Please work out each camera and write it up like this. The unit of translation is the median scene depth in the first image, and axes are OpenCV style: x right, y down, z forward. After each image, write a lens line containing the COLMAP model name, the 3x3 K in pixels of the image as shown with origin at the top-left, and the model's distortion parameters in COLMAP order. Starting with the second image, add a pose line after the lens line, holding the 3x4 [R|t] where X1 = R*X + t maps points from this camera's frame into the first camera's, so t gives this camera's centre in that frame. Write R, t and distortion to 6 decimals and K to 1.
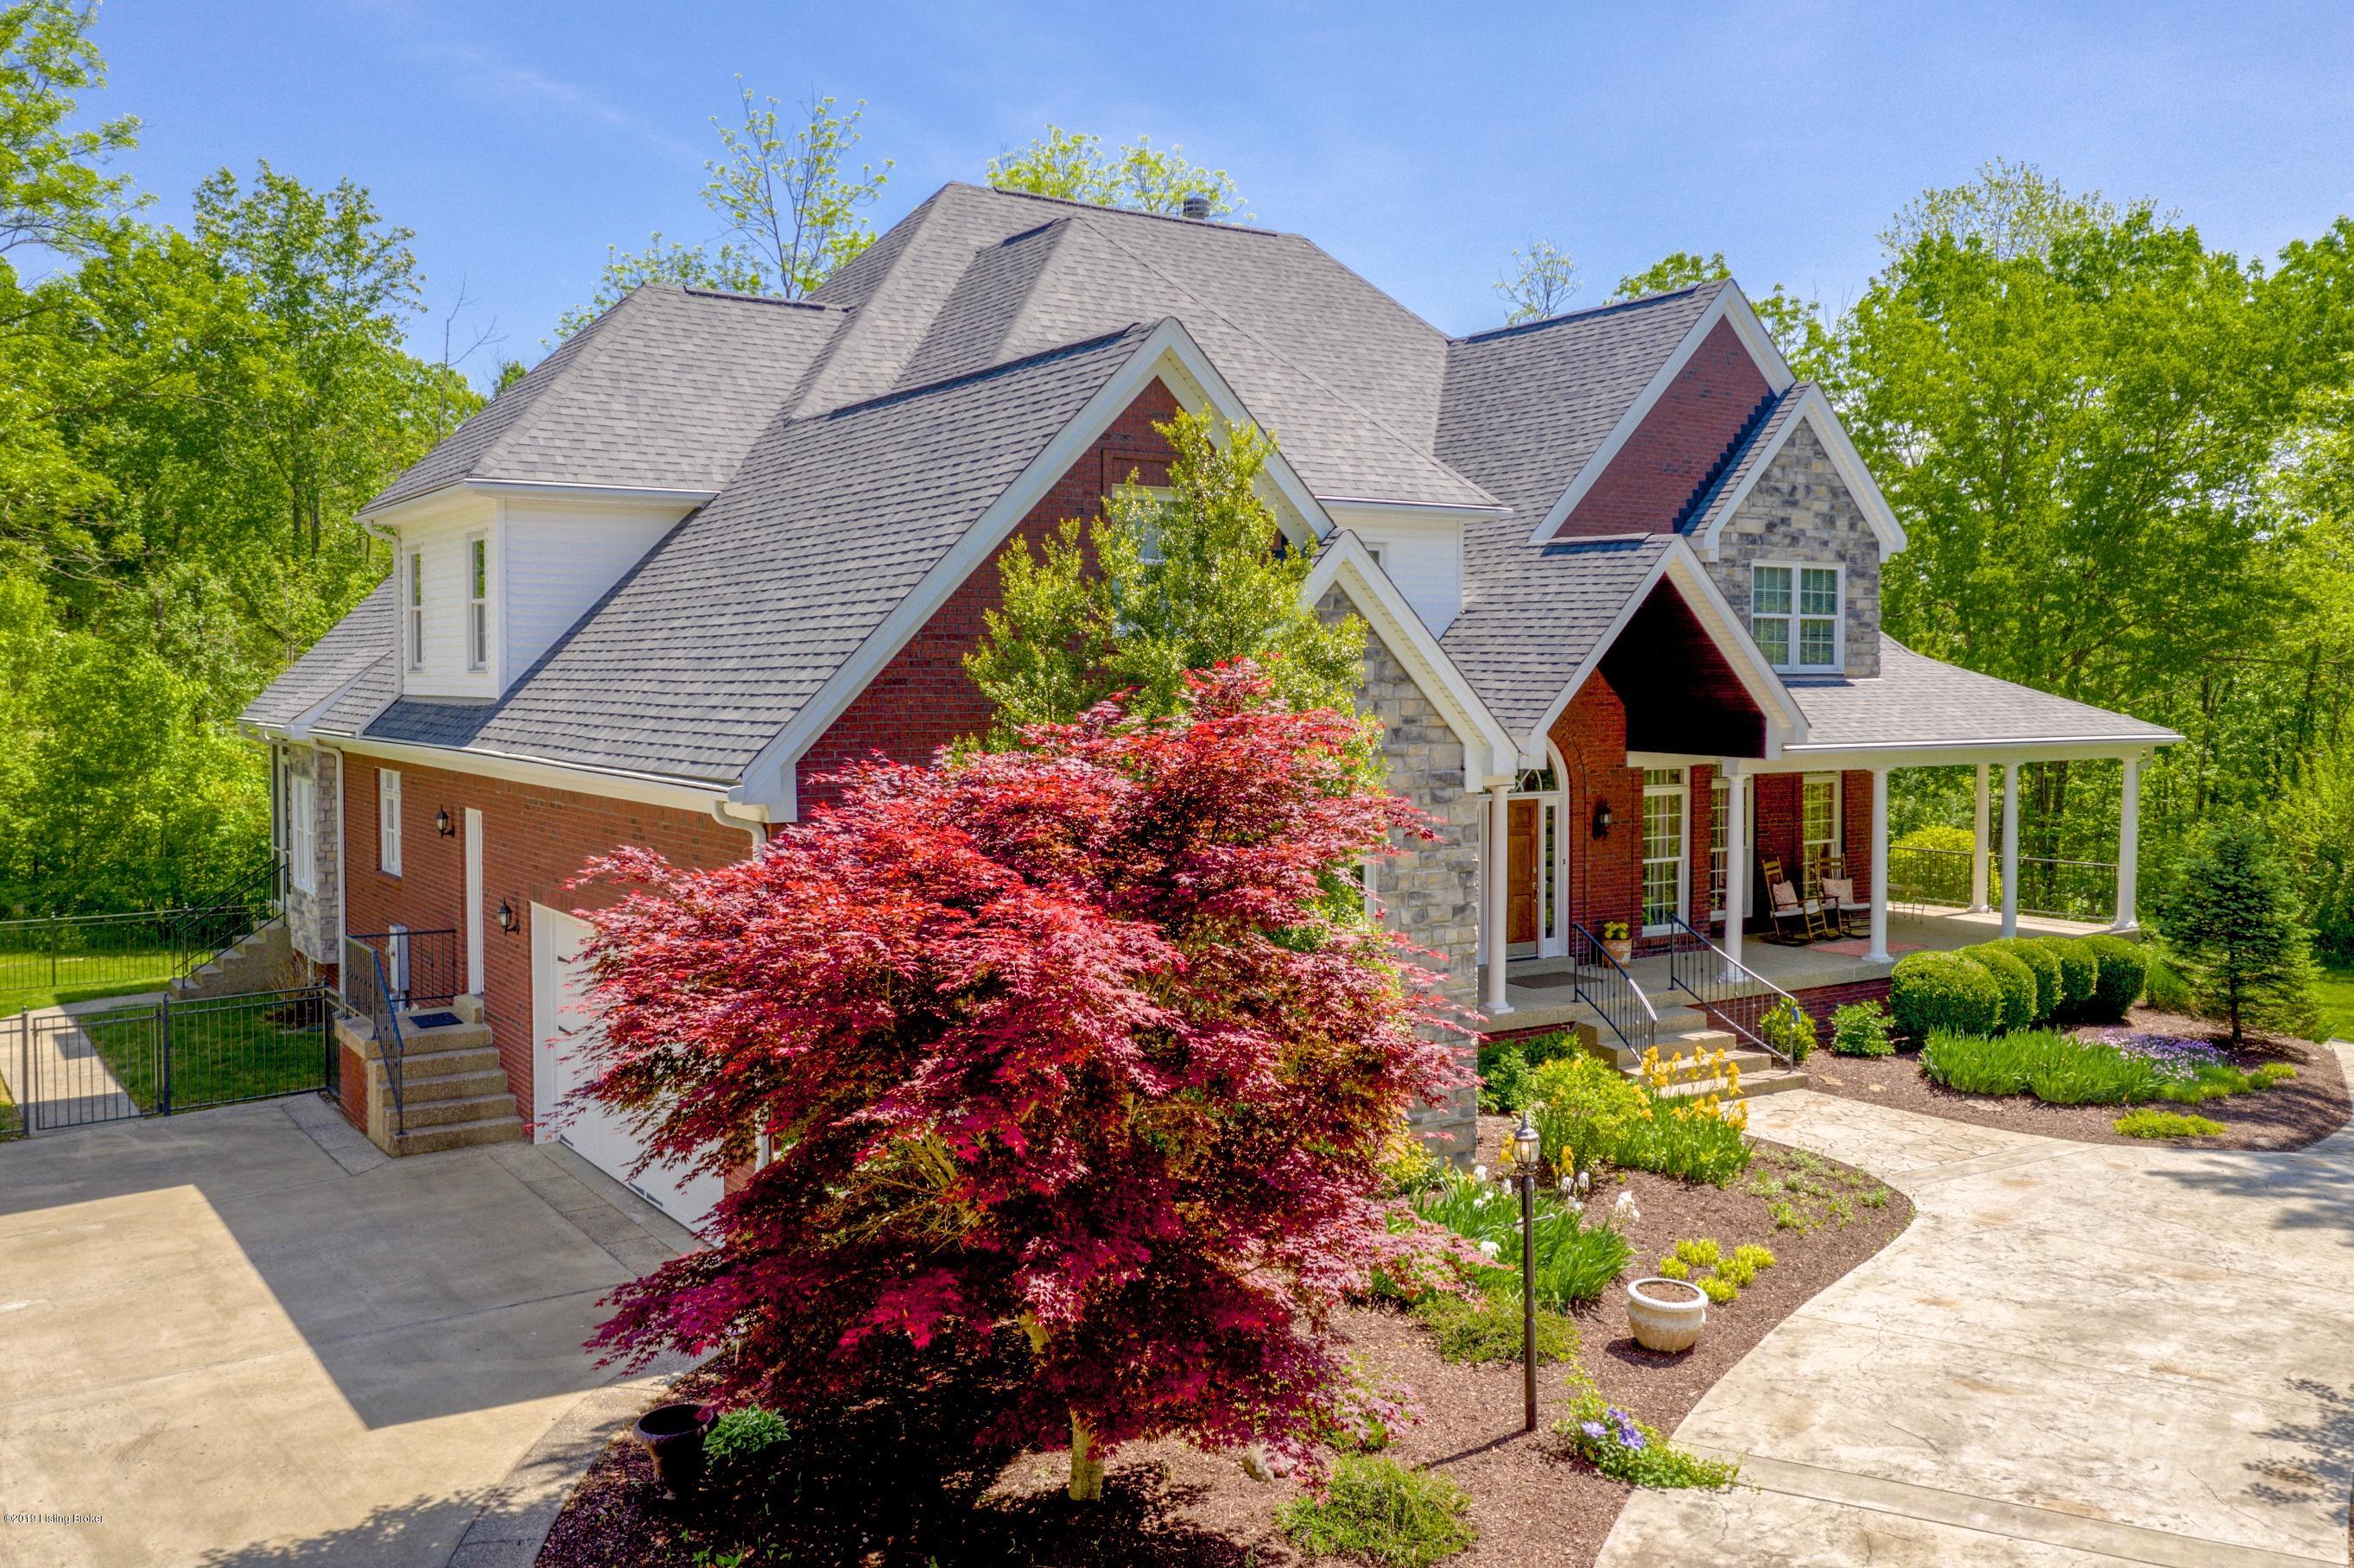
lens RADIAL K [[1931.9, 0, 1177.0], [0, 1931.9, 784.0], [0, 0, 1]] dist [0.048122, 0.001317]
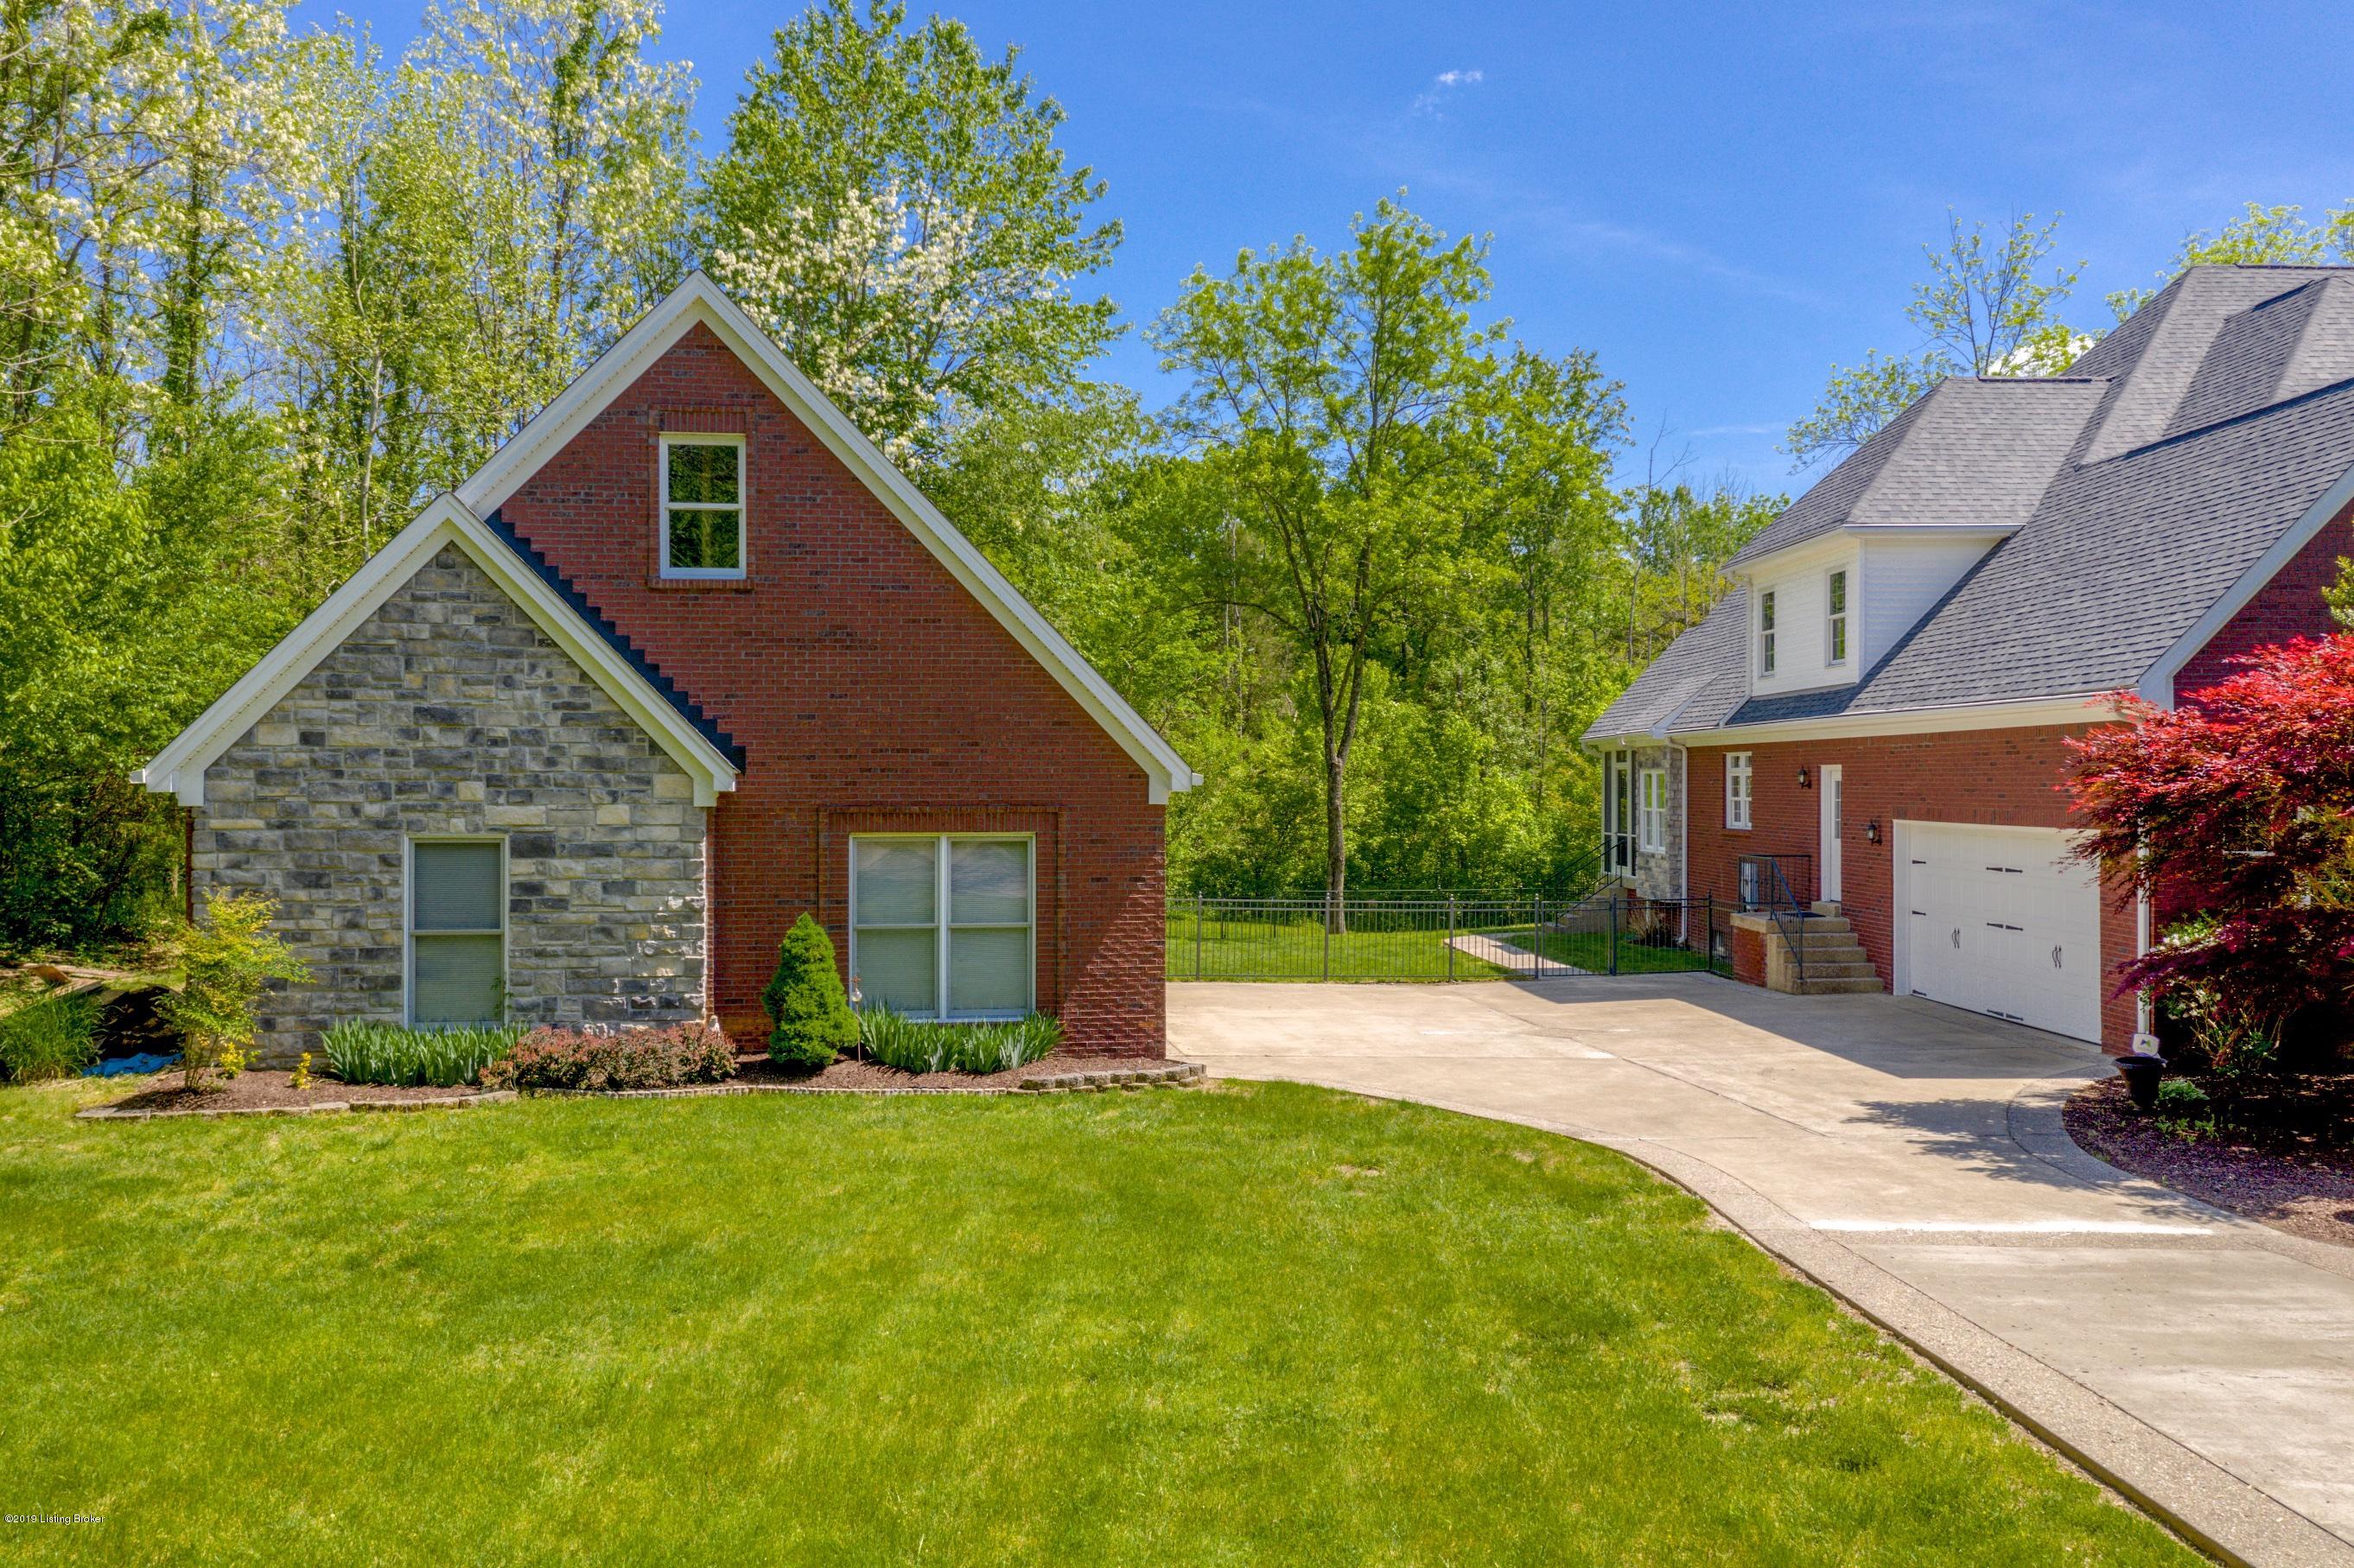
lens RADIAL K [[1786.5, 0, 1177.0], [0, 1786.5, 784.0], [0, 0, 1]] dist [-0.000388, 0.005045]
pose [[0.840898, -0.000872, -0.541193, -0.052128], [-0.025714, 0.998805, -0.041564, 0.073118], [0.540583, 0.048868, 0.839870, -0.256899]]
